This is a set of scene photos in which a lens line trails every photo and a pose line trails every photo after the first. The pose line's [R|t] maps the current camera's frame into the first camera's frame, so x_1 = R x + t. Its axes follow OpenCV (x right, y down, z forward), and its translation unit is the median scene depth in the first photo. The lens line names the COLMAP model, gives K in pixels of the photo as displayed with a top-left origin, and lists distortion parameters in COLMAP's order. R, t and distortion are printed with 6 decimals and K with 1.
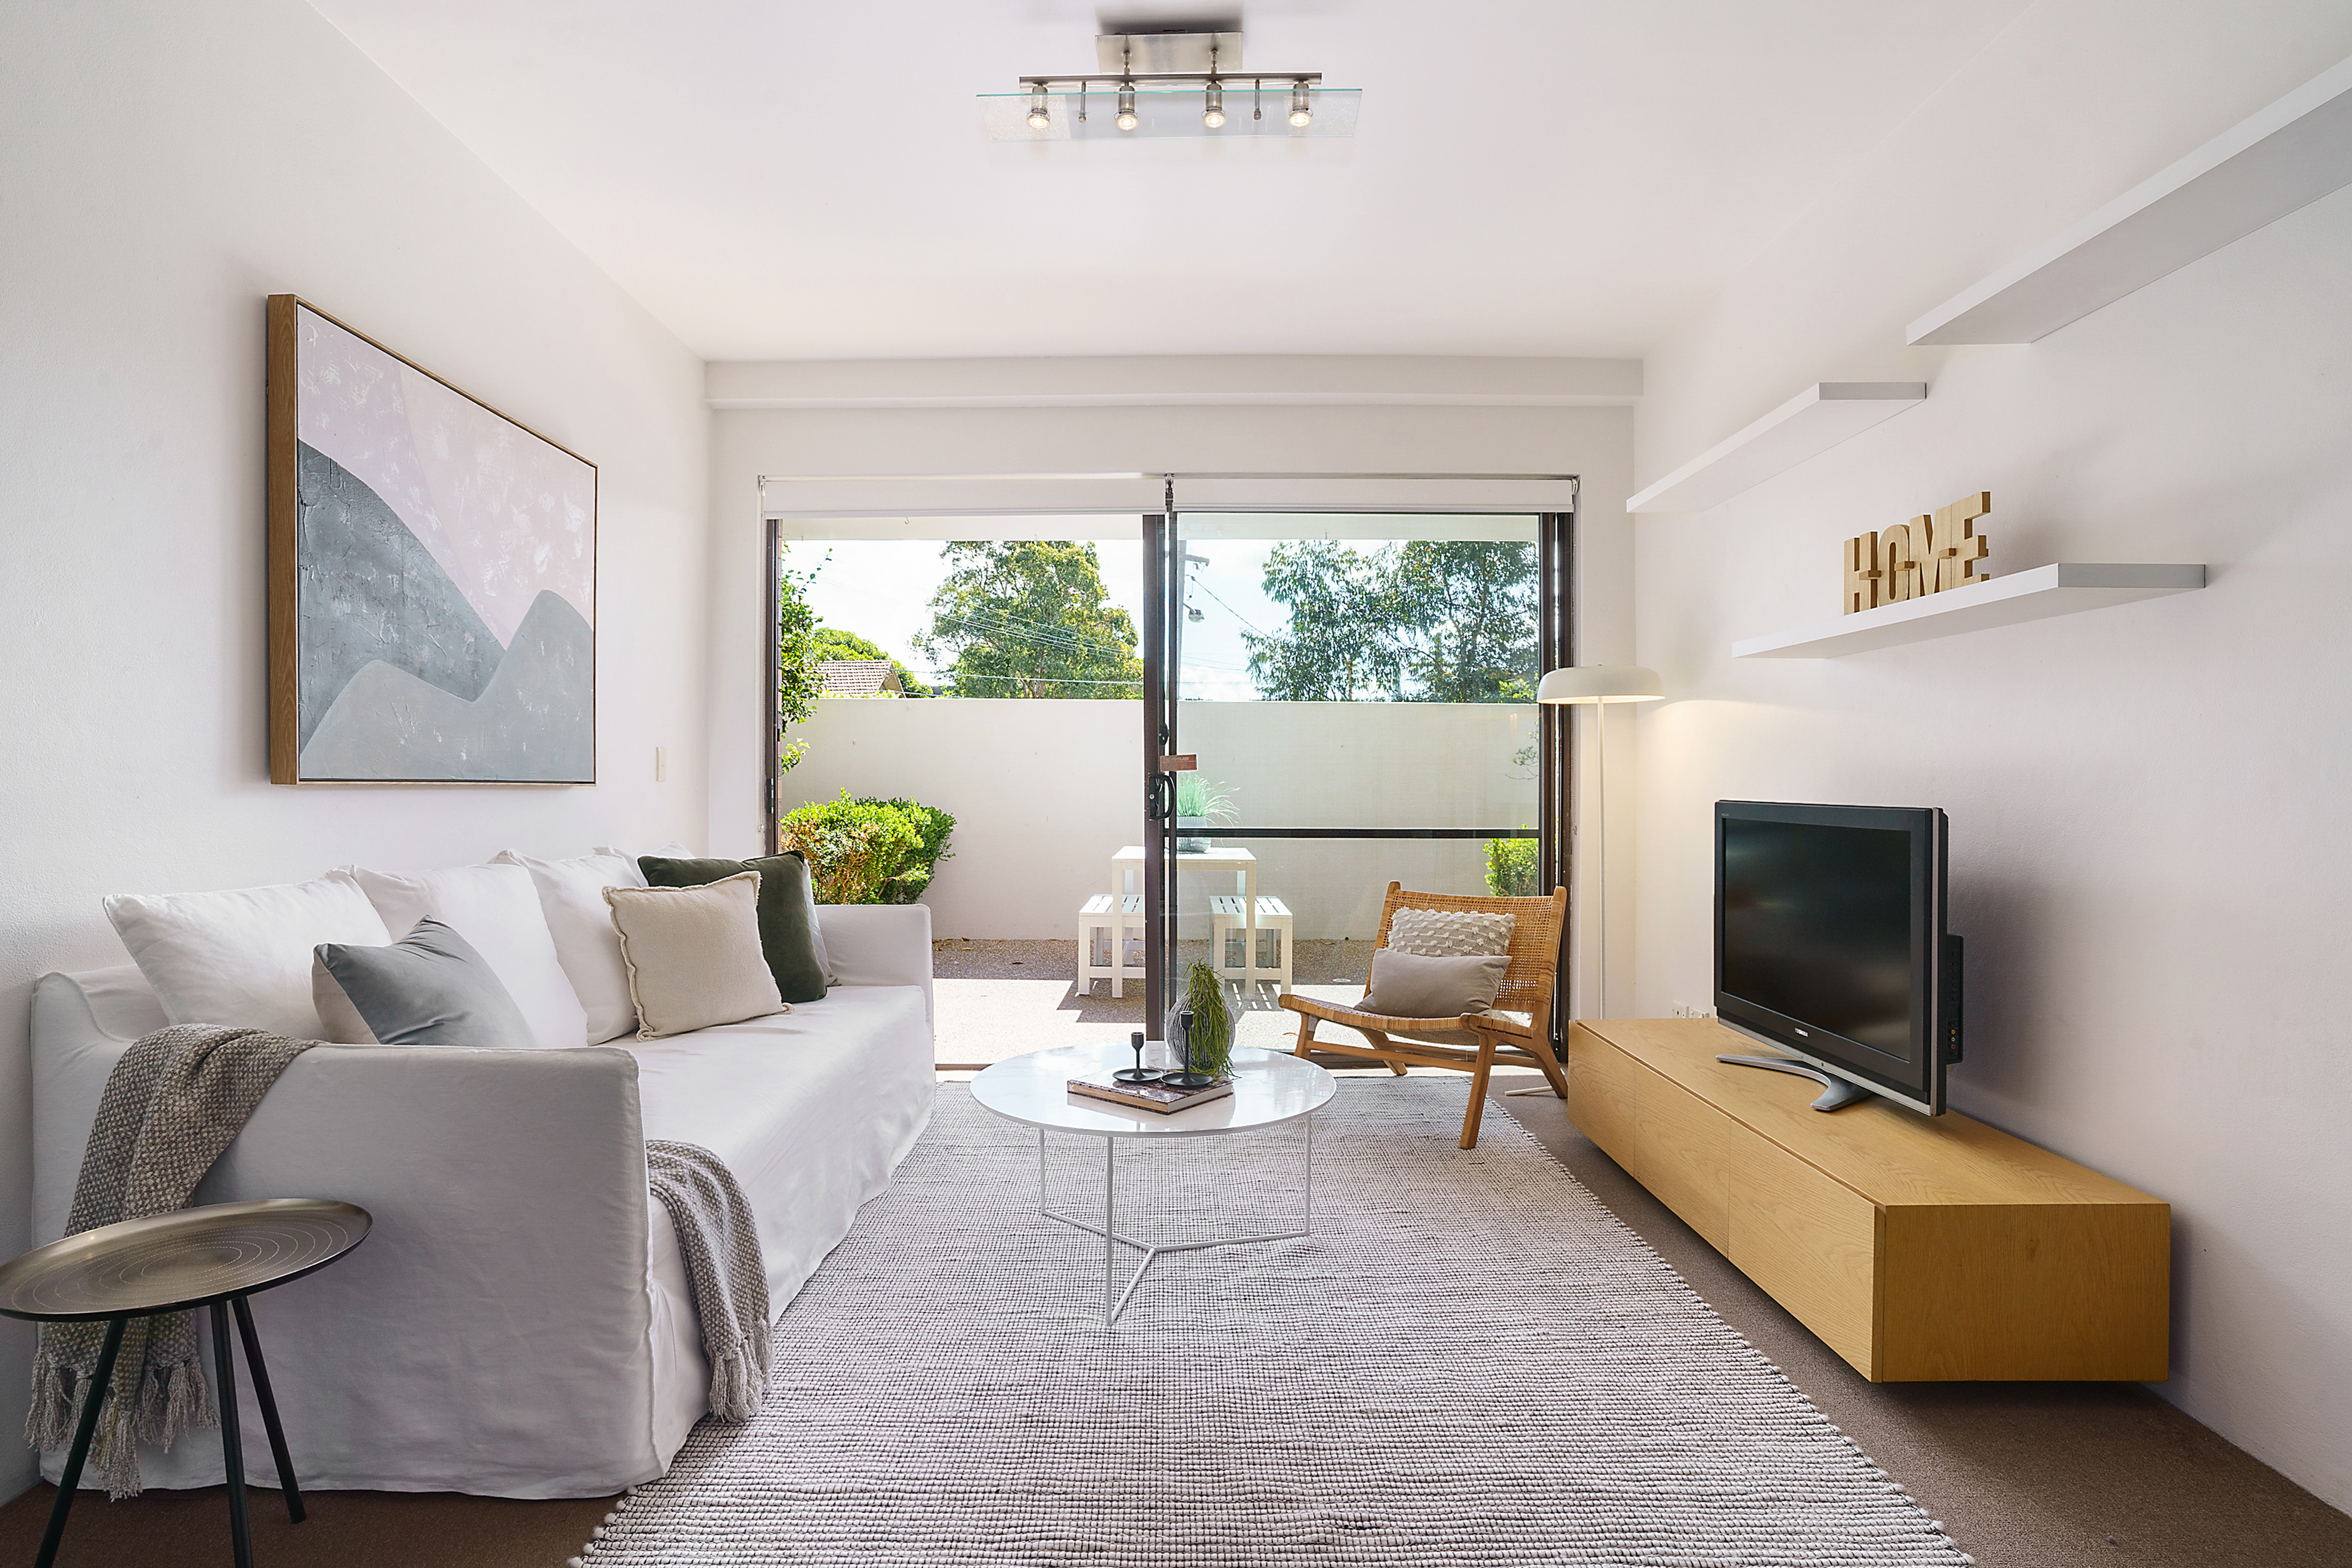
lens RADIAL K [[1230.6, 0, 1176.0], [0, 1230.6, 784.0], [0, 0, 1]] dist [-0.013551, -0.000411]
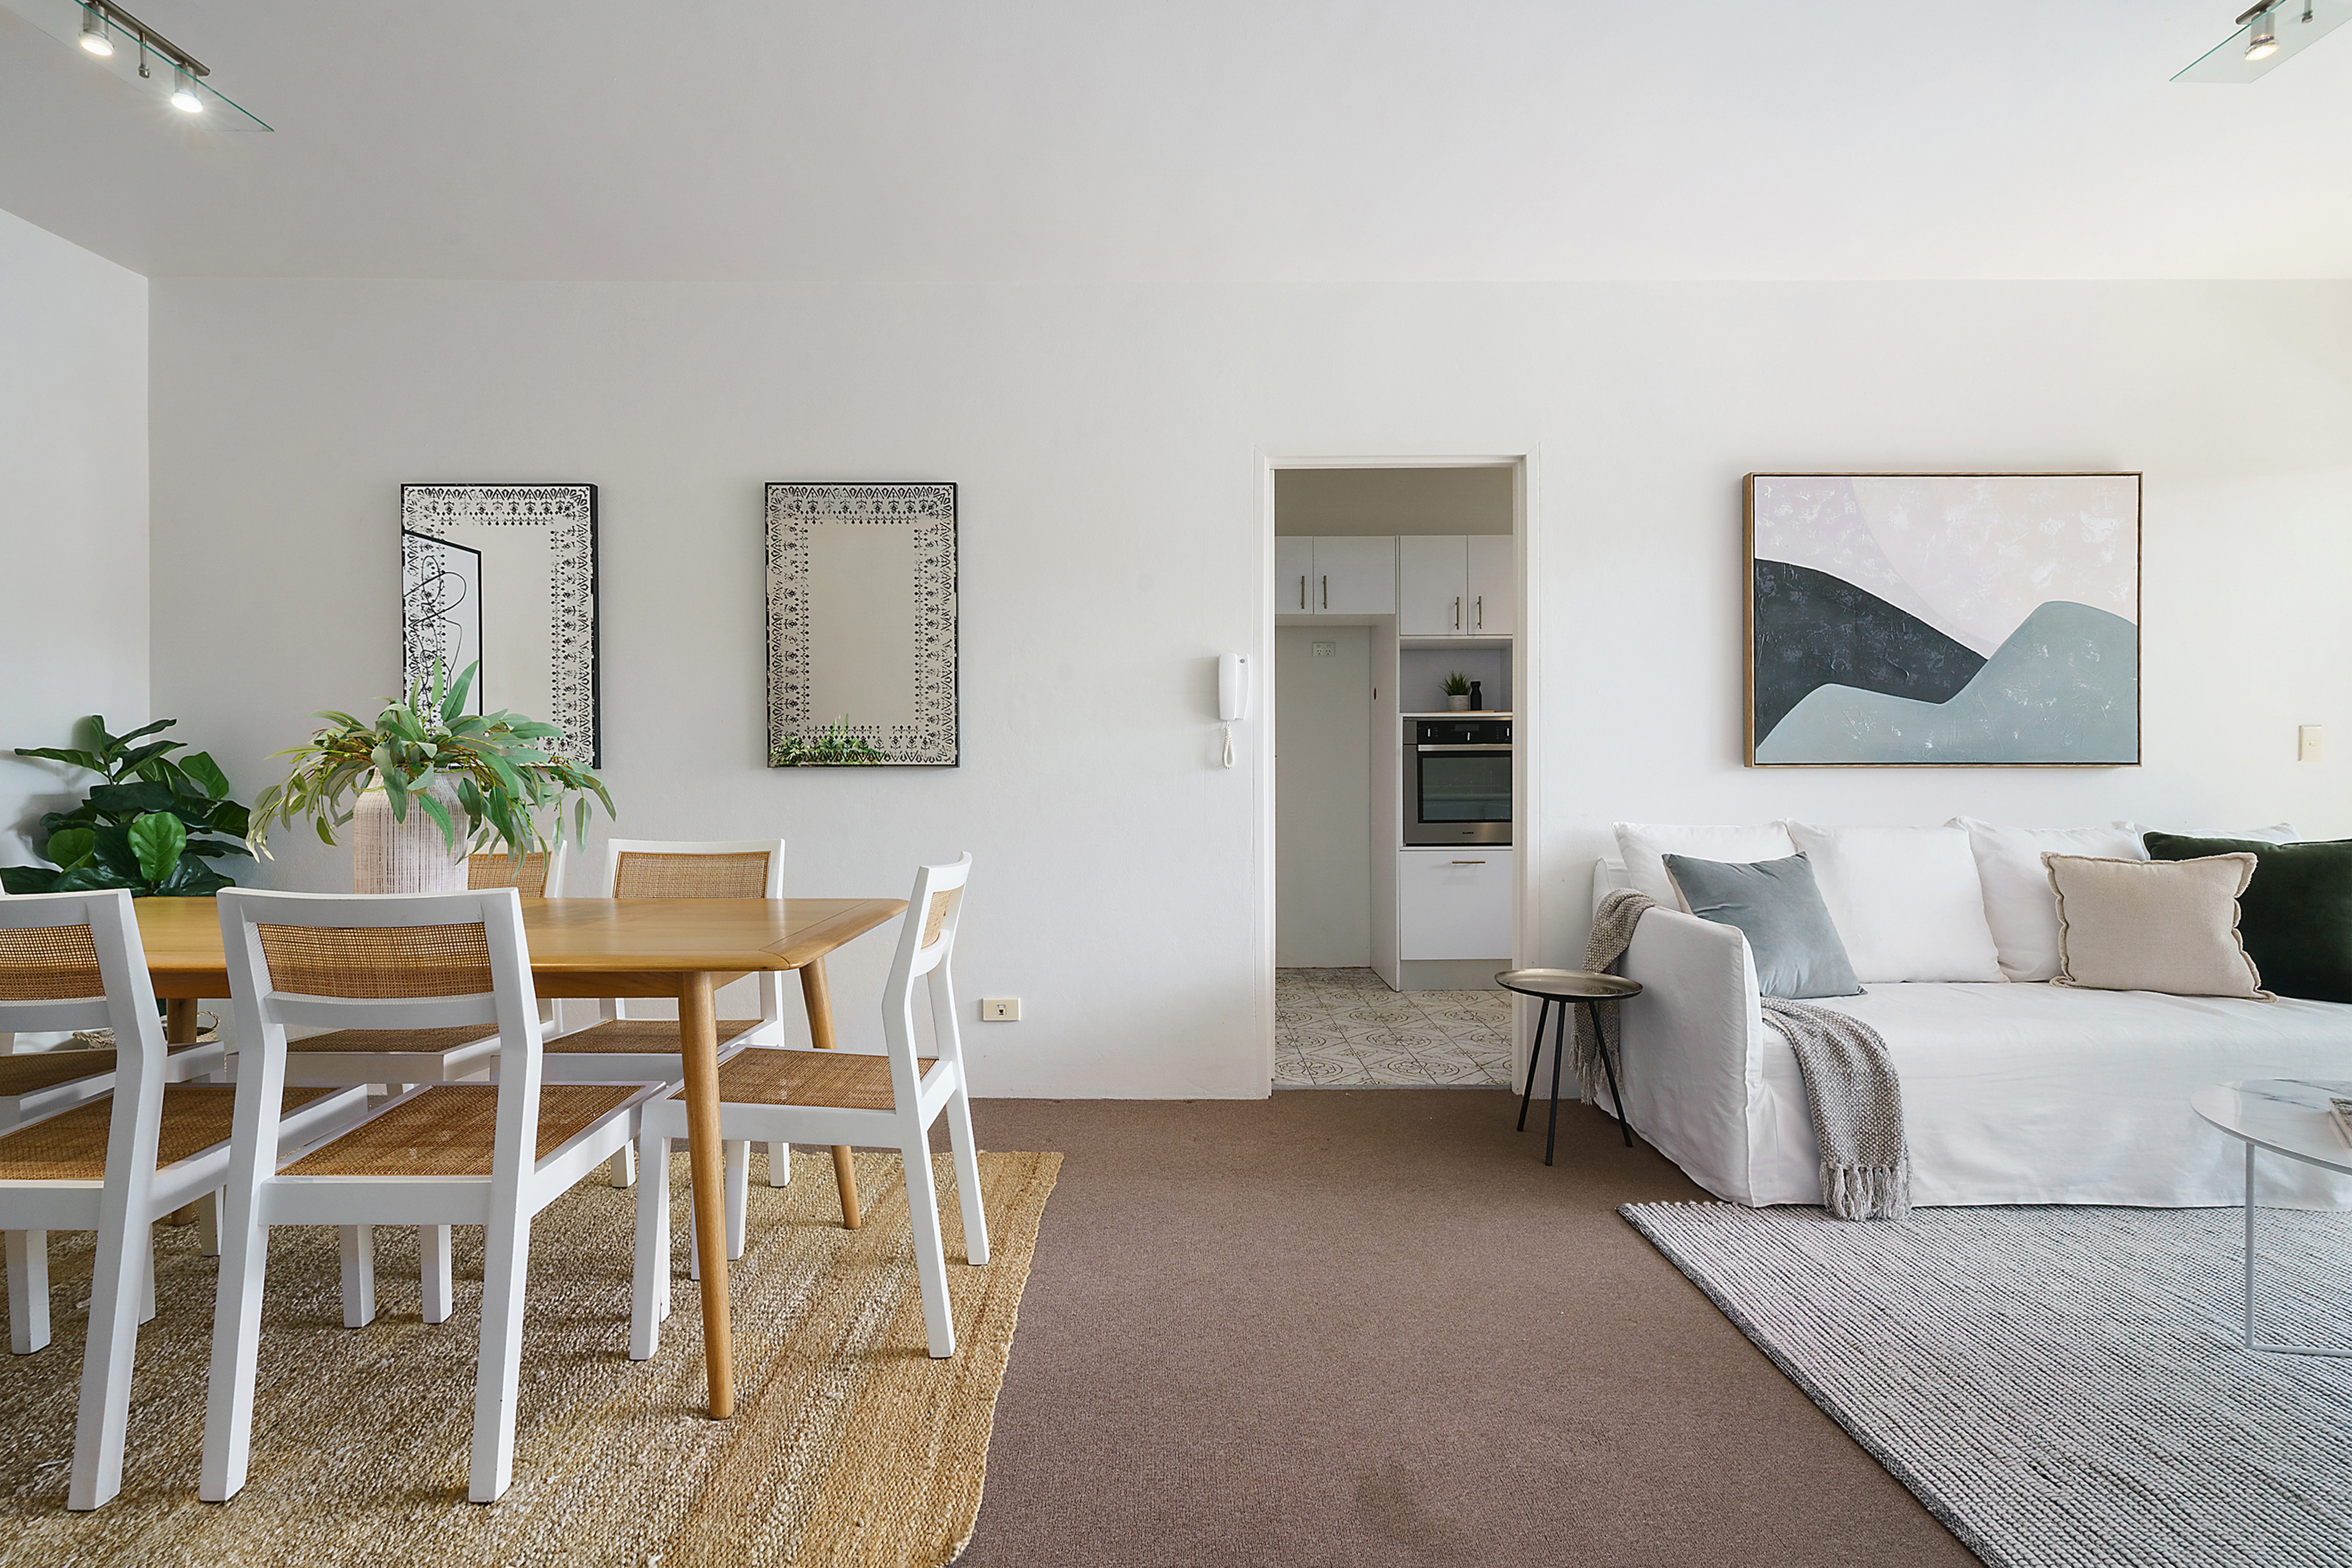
lens RADIAL K [[1128.0, 0, 1176.0], [0, 1128.0, 784.0], [0, 0, 1]] dist [0.029071, 0.000068]
pose [[0.010436, 0.002254, -0.999943, 0.752598], [0.004833, 0.999986, 0.002304, 0.014624], [0.999934, -0.004856, 0.010425, 0.183469]]
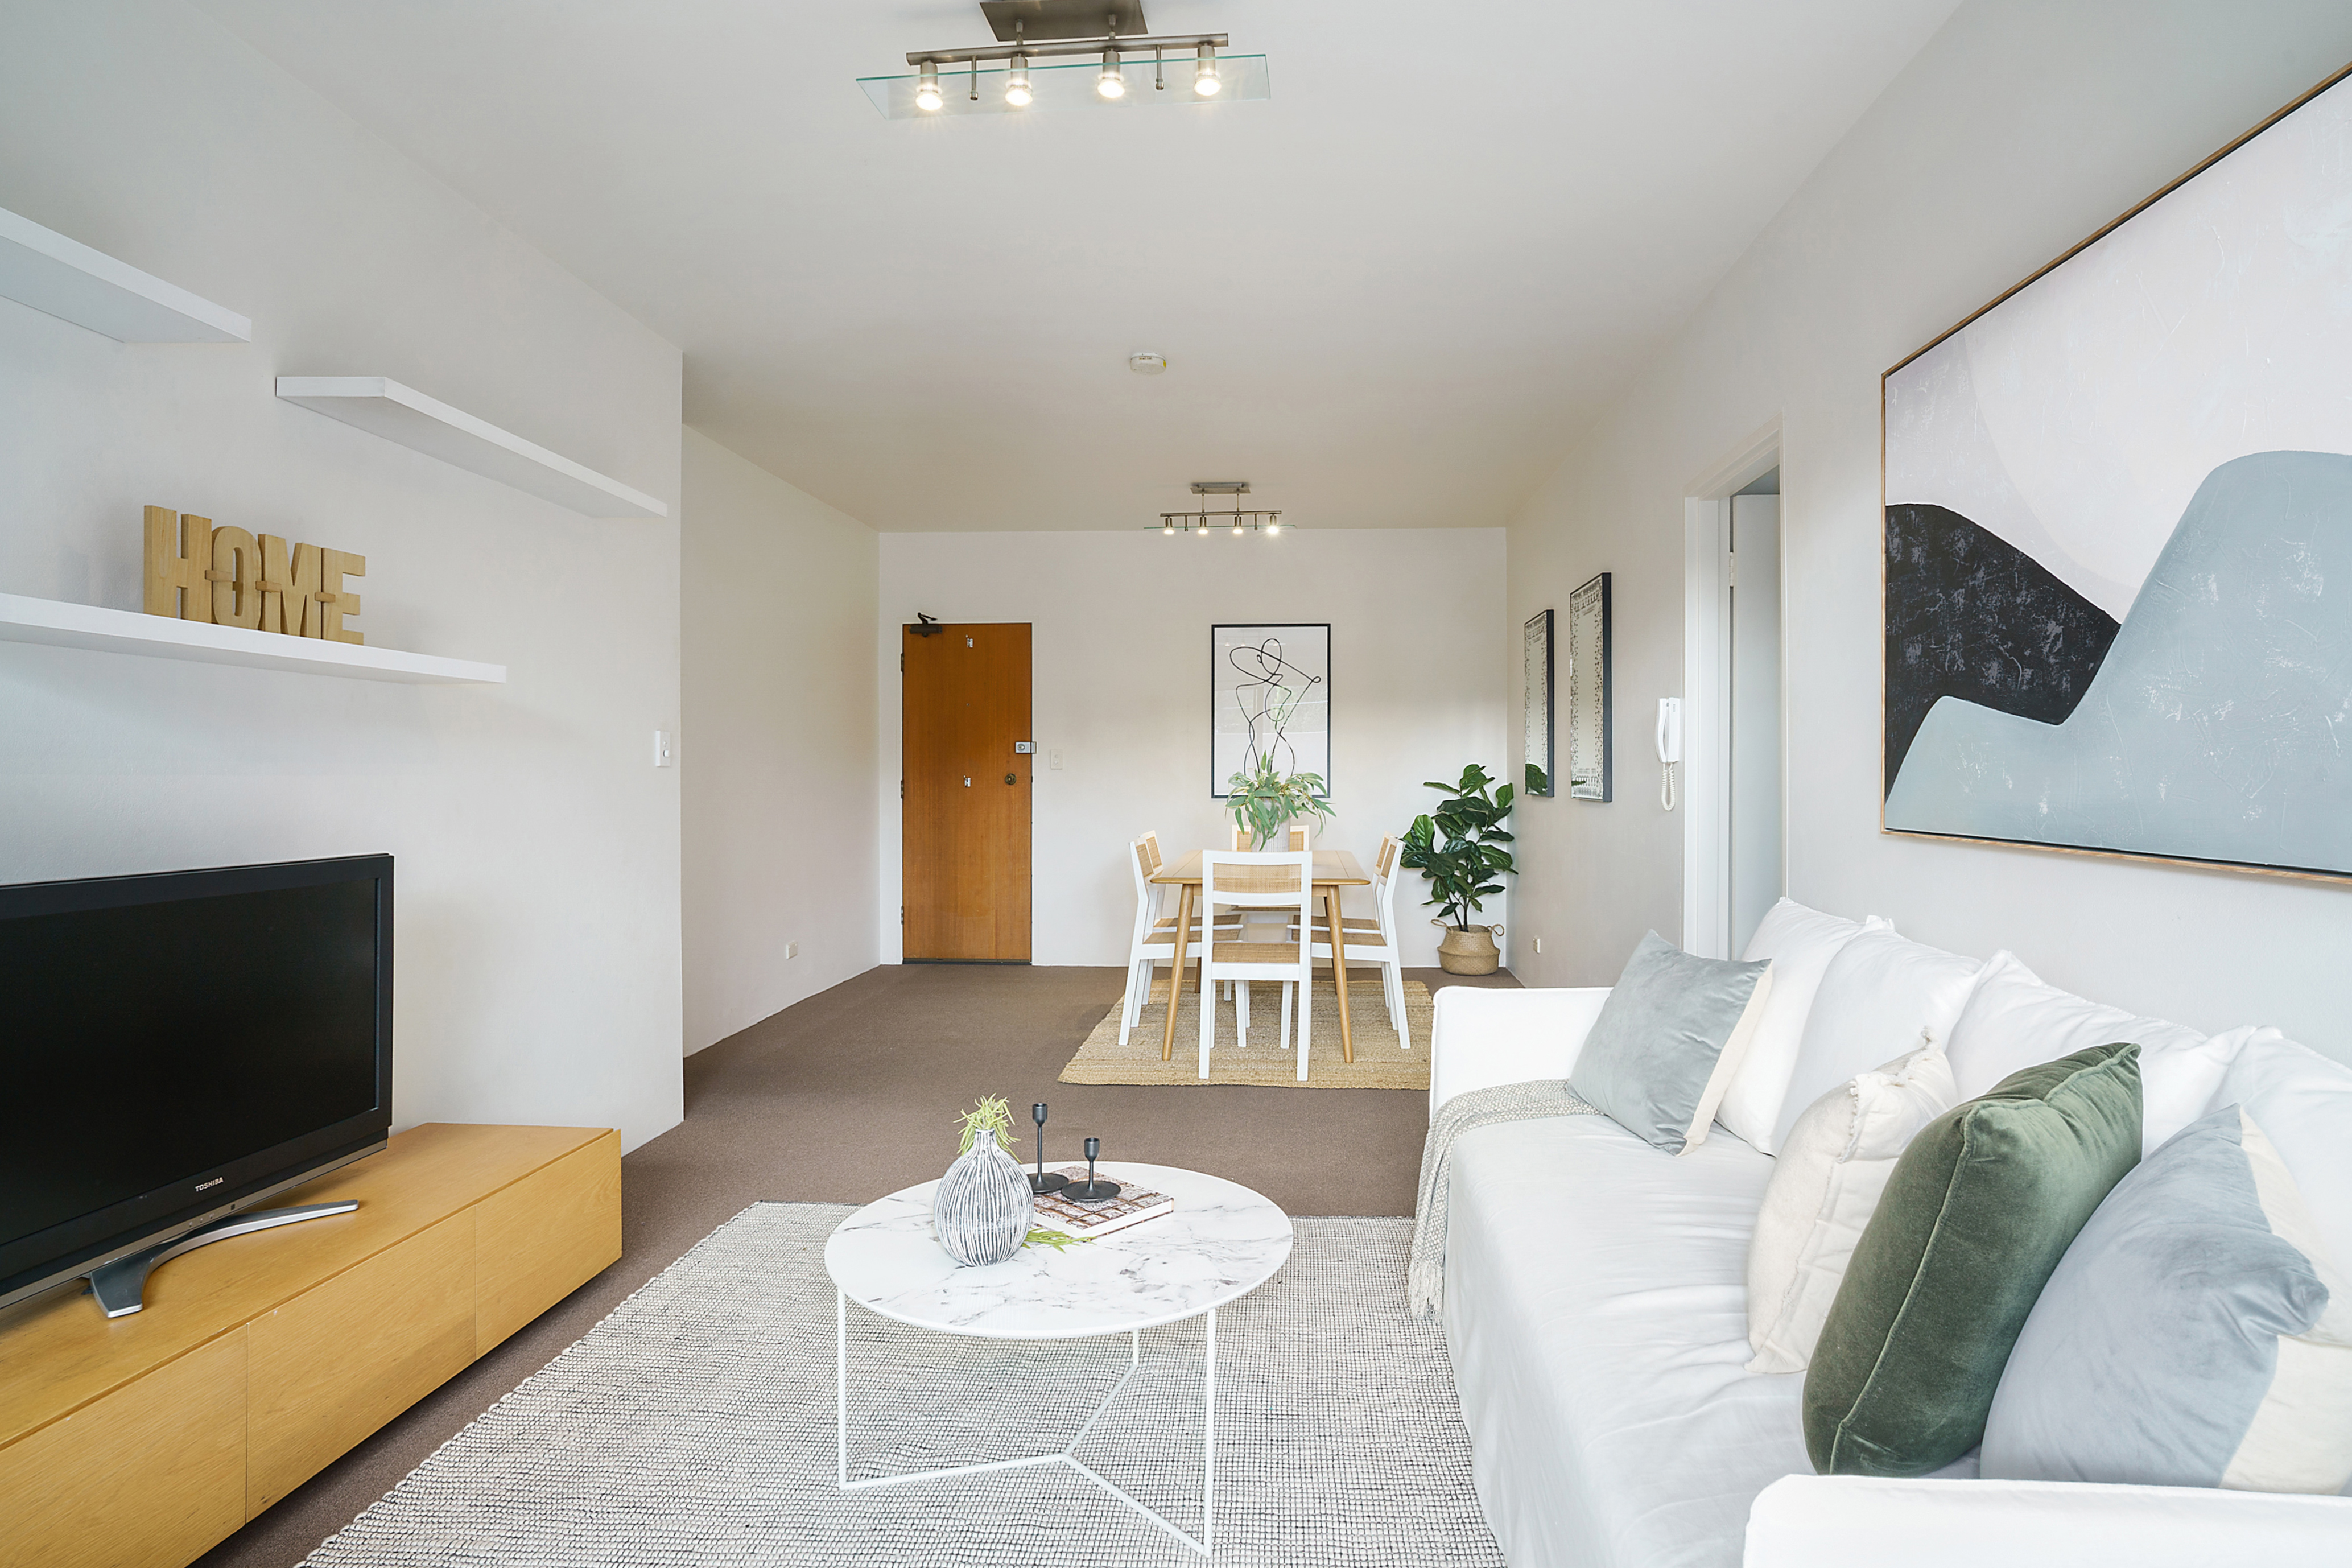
lens RADIAL K [[1311.5, 0, 1176.0], [0, 1311.5, 784.0], [0, 0, 1]] dist [-0.000113, -0.000085]
pose [[-0.997123, -0.008432, 0.075325, -0.182409], [-0.008099, 0.999956, 0.004721, -0.040026], [-0.075362, 0.004097, -0.997148, 1.994967]]
